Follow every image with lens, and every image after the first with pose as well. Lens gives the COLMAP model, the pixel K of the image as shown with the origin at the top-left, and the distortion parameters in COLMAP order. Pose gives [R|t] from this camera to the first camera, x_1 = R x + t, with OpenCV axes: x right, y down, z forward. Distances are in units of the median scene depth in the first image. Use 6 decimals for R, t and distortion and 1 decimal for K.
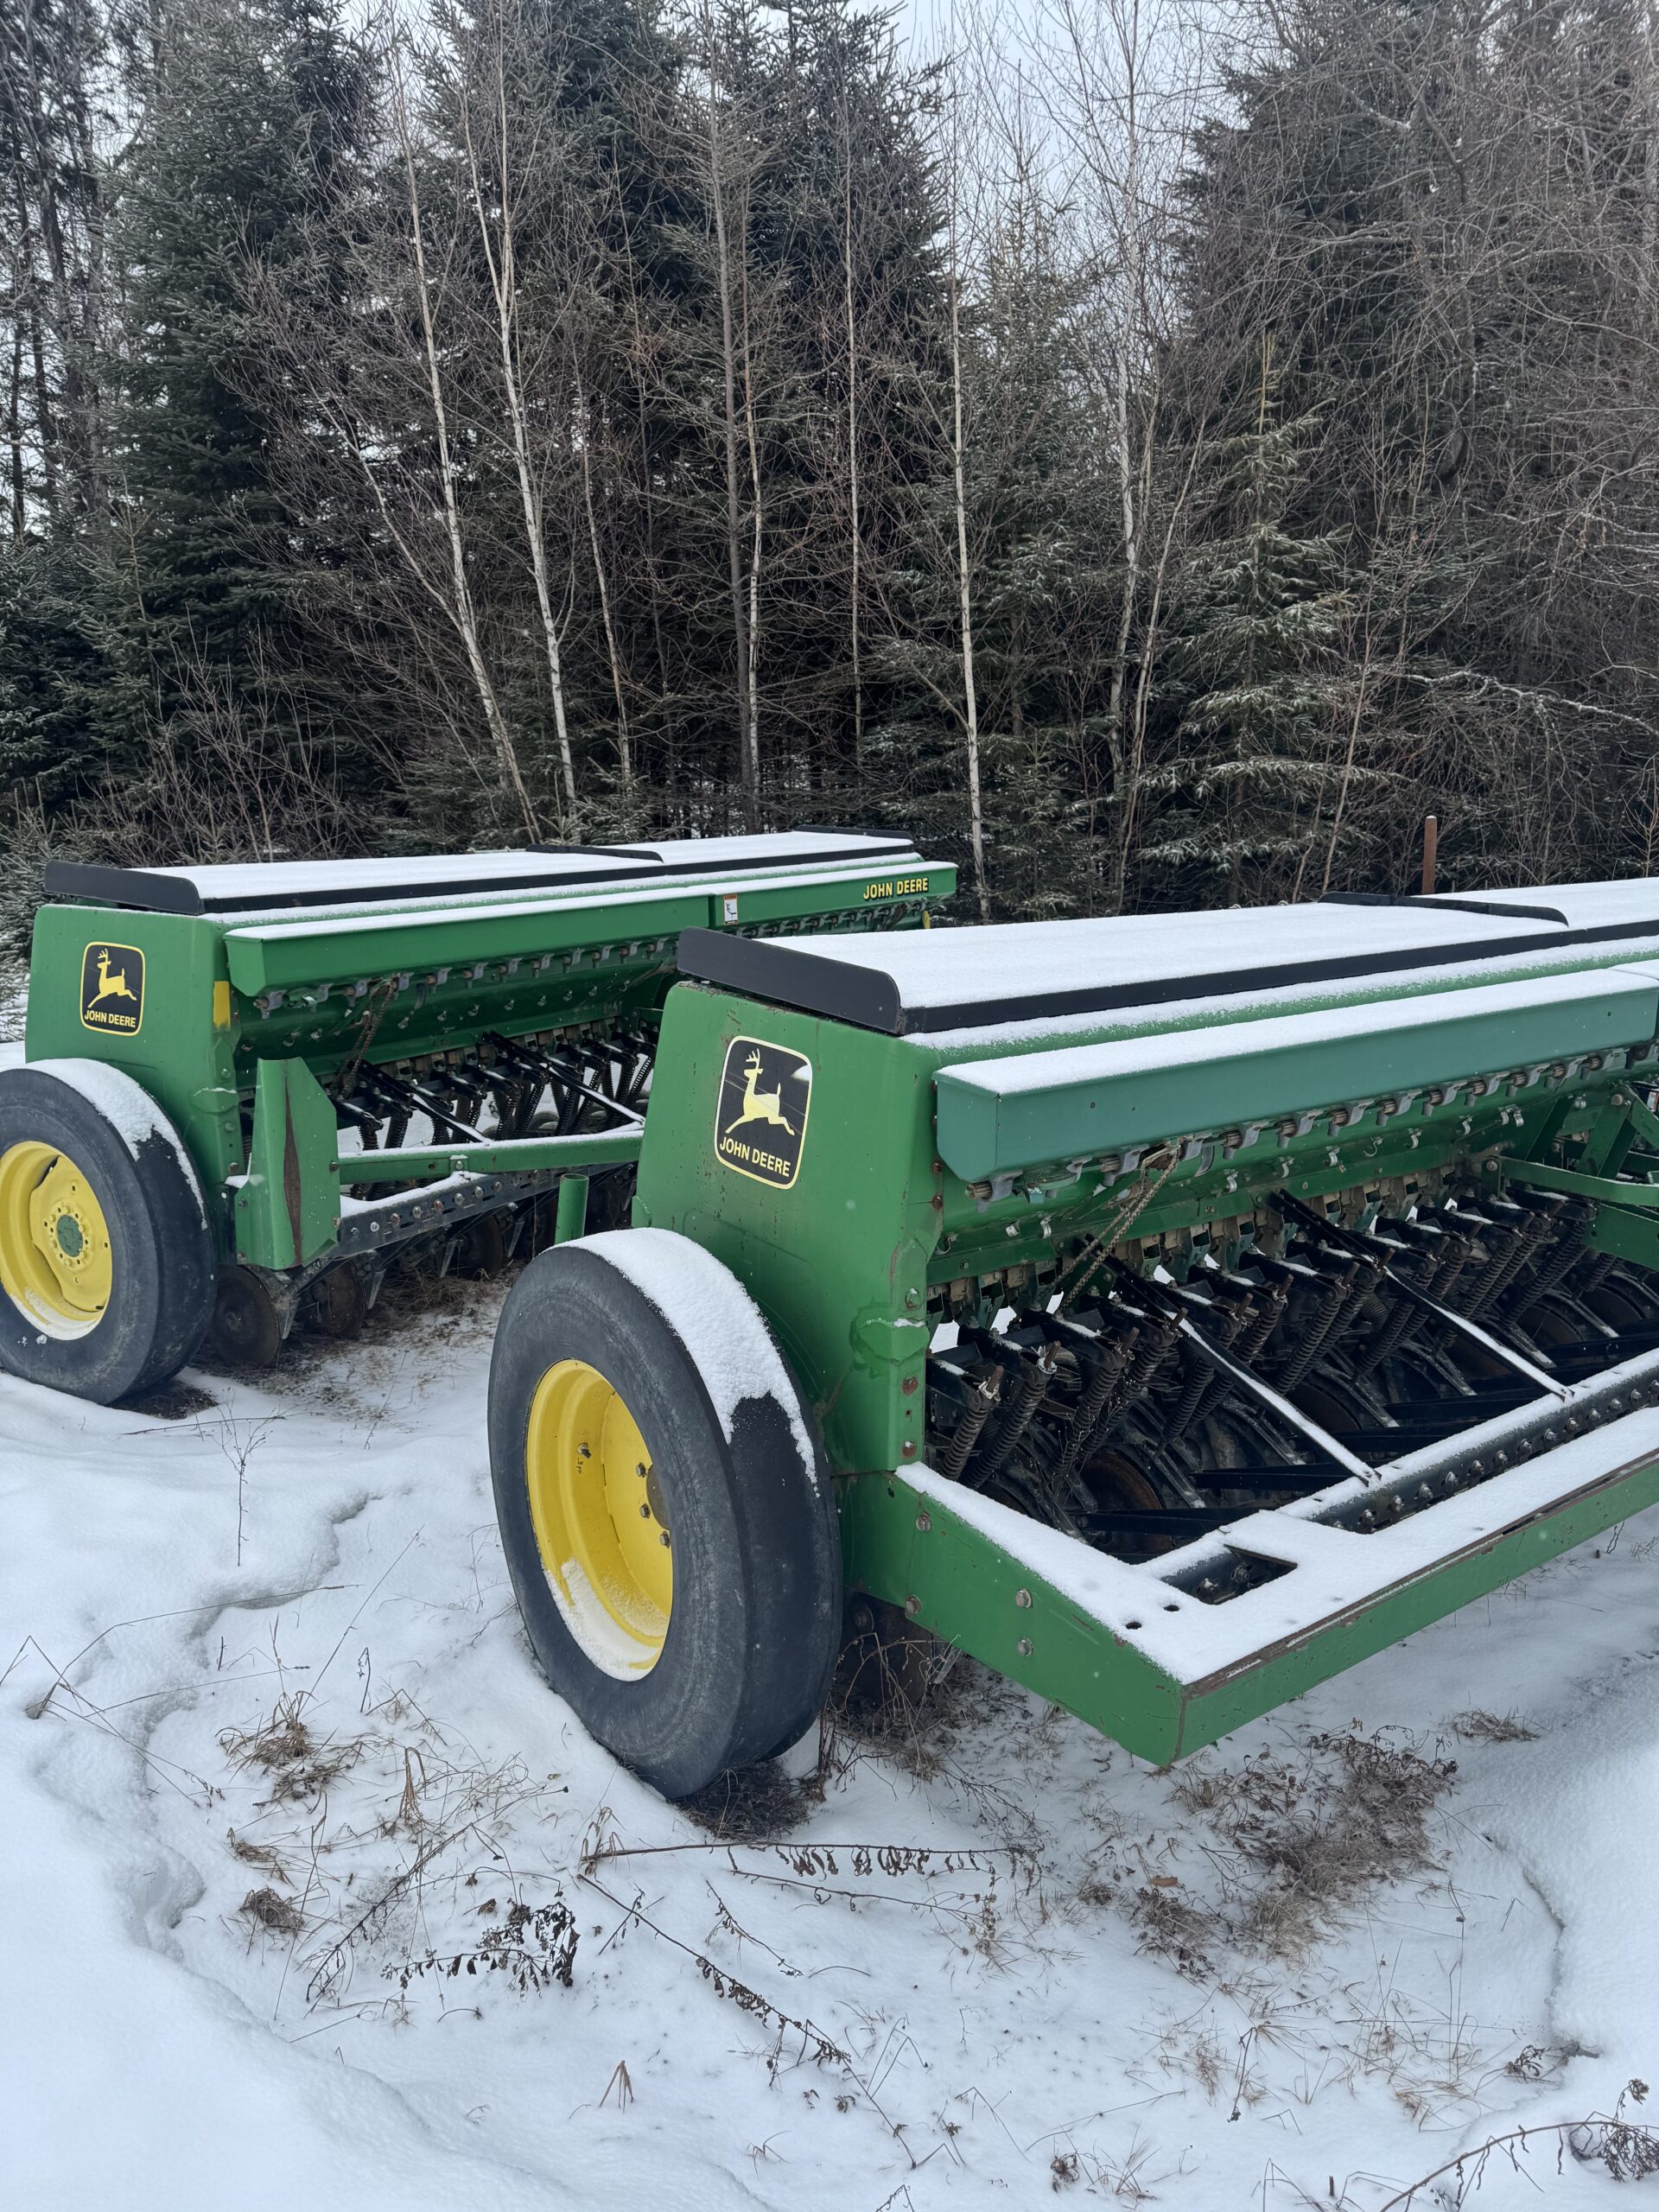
lens RADIAL K [[1545.6, 0, 831.9], [0, 1545.6, 1089.4], [0, 0, 1]] dist [0.006115, -0.000823]
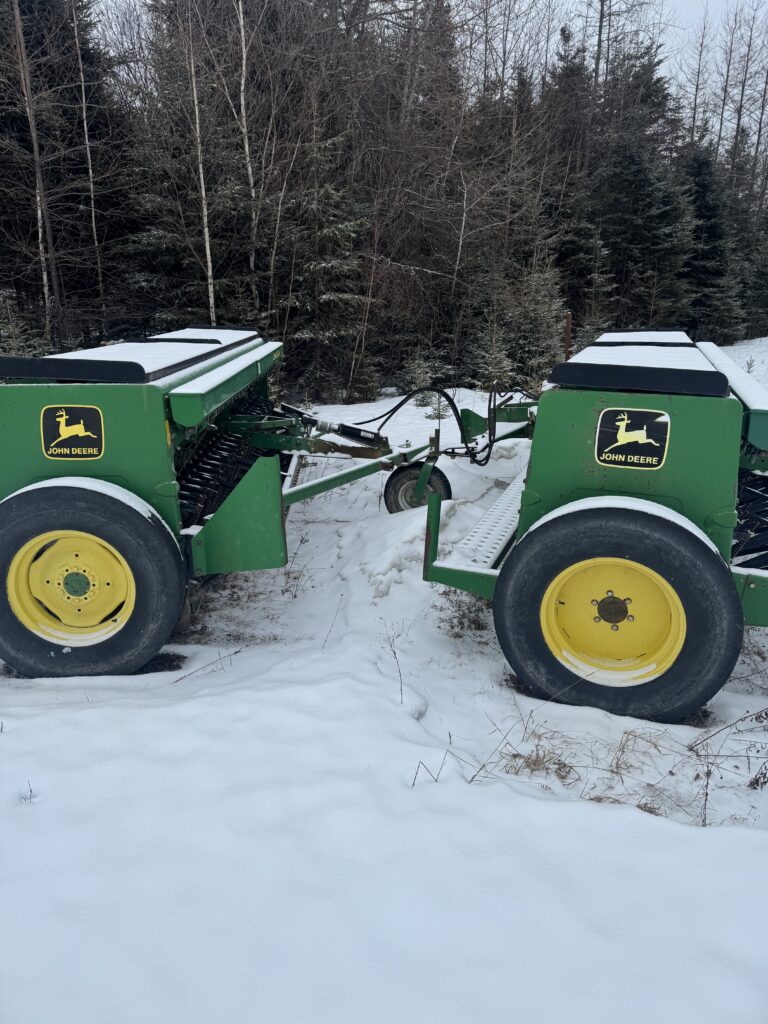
lens RADIAL K [[715.5, 0, 384.0], [0, 715.5, 517.1], [0, 0, 1]] dist [0.006115, -0.000823]
pose [[0.837366, -0.169720, 0.519628, -0.929624], [0.121728, 0.984606, 0.125429, -0.049820], [-0.532917, -0.041777, 0.845135, 0.283107]]
